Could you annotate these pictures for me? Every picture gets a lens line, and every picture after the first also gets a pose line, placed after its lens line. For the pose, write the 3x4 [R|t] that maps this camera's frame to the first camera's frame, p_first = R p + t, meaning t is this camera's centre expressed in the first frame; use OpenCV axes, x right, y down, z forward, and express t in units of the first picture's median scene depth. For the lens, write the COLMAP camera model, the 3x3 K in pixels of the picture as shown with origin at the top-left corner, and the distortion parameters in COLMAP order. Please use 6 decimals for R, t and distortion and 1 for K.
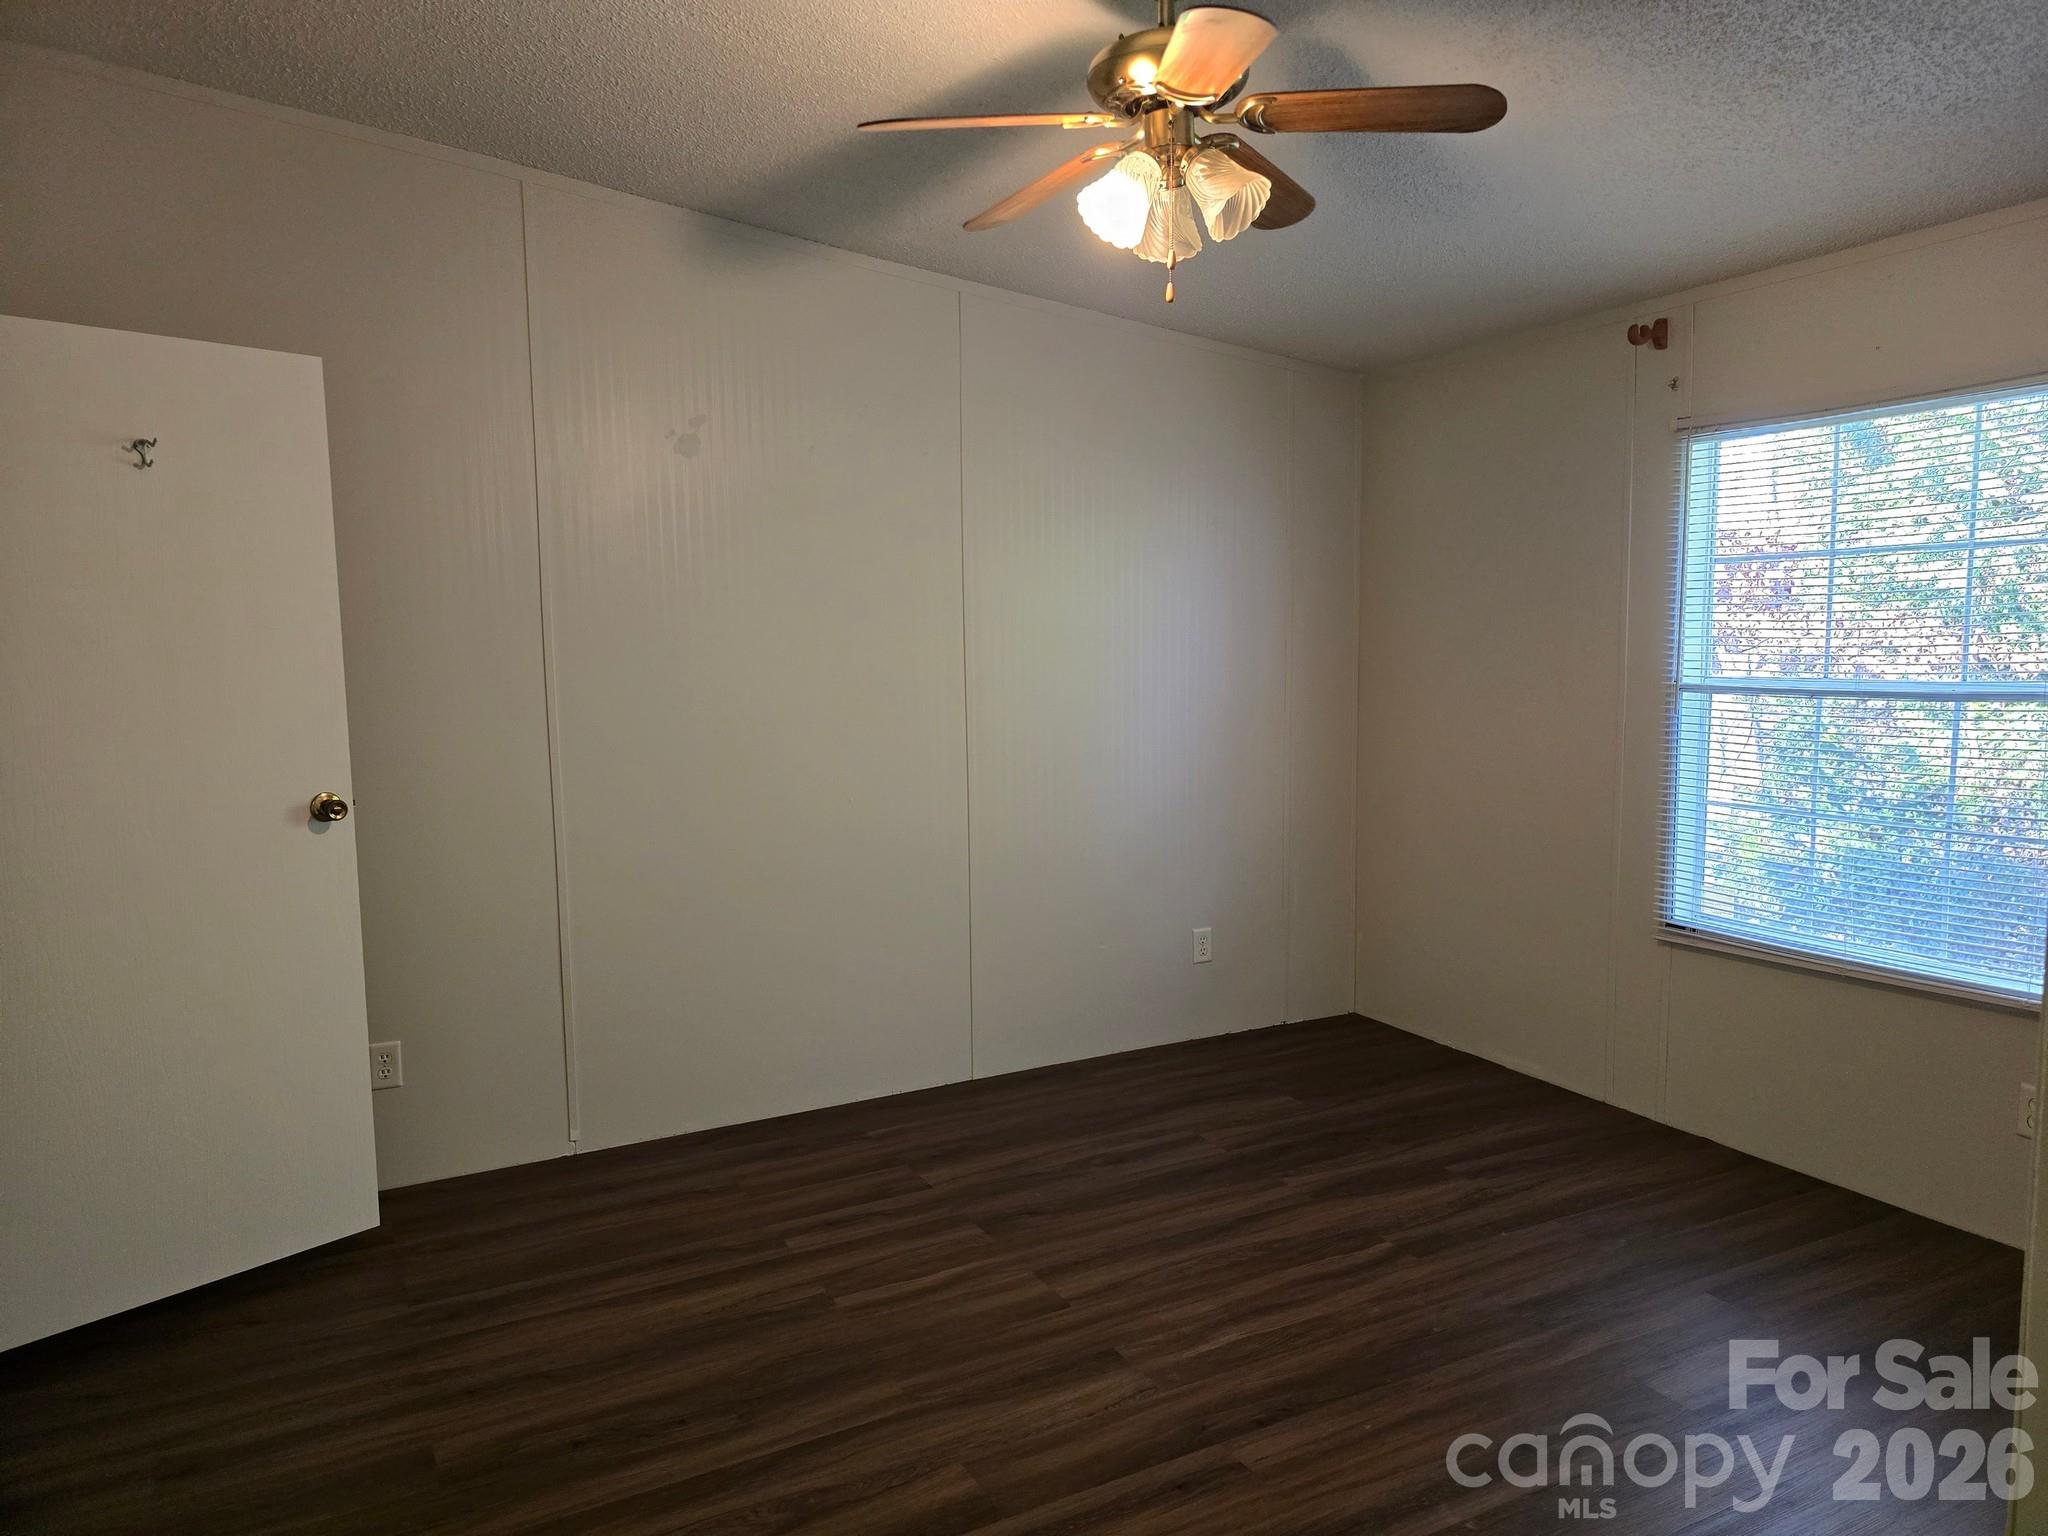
lens RADIAL K [[1369.0, 0, 1026.2], [0, 1369.0, 745.4], [0, 0, 1]] dist [0.064243, -0.051688]
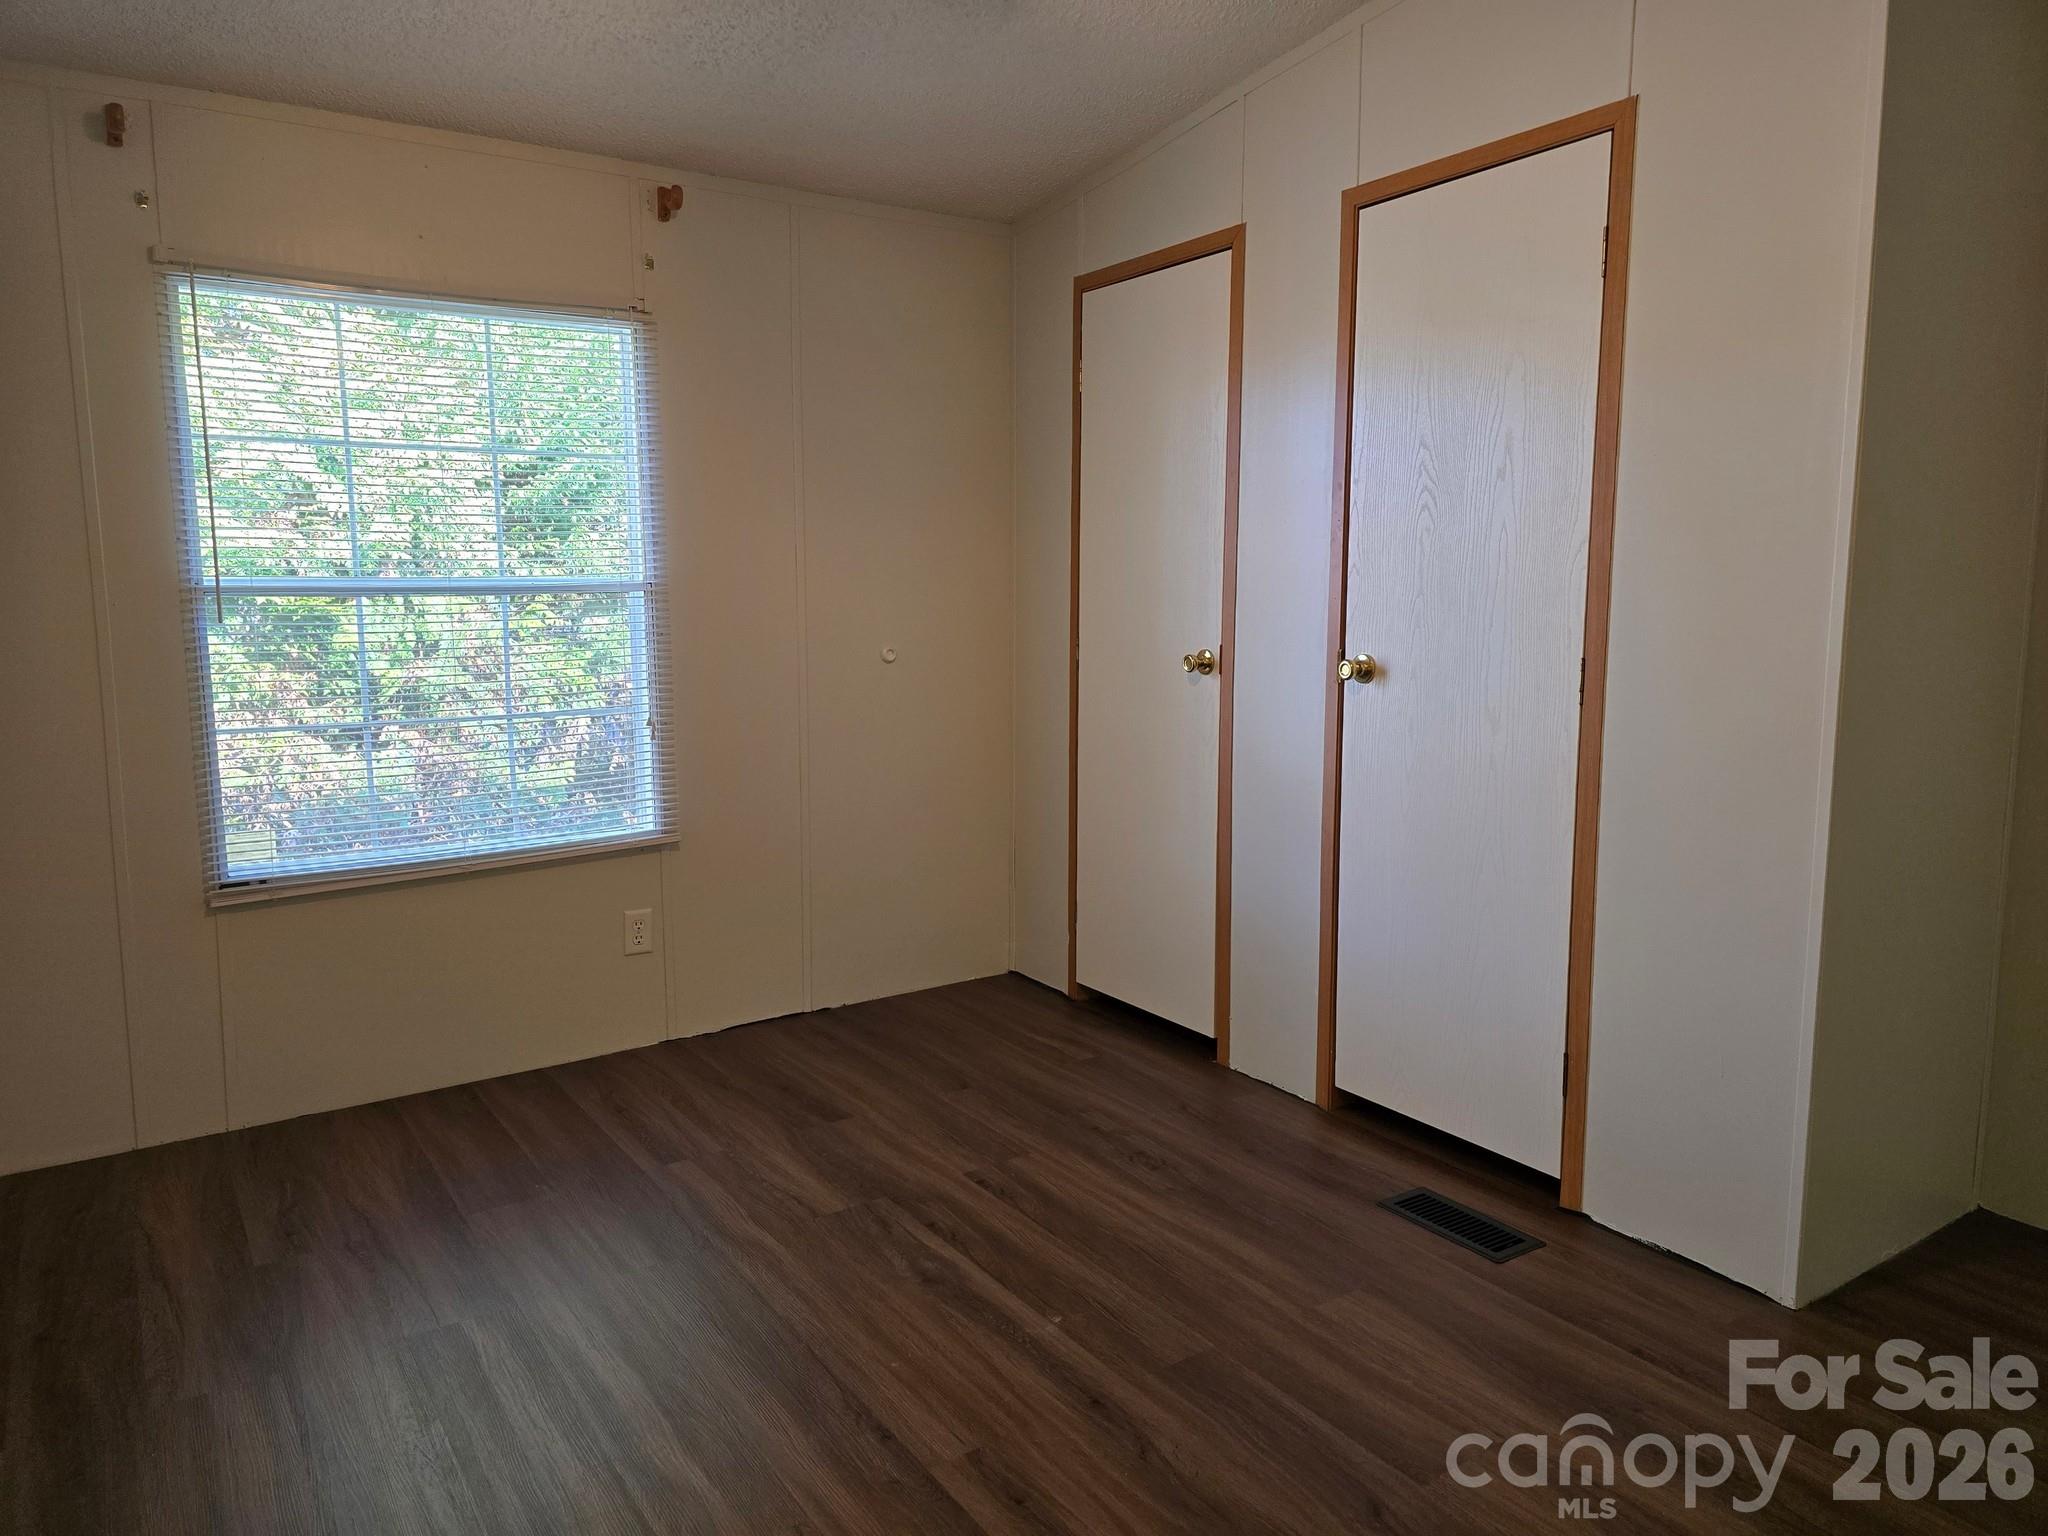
lens RADIAL K [[1369.0, 0, 1026.2], [0, 1369.0, 745.4], [0, 0, 1]] dist [0.064243, -0.051688]
pose [[-0.107801, -0.097892, 0.989341, -0.413501], [0.091261, 0.989964, 0.107898, 0.003469], [-0.989975, 0.101920, -0.097786, 0.650794]]
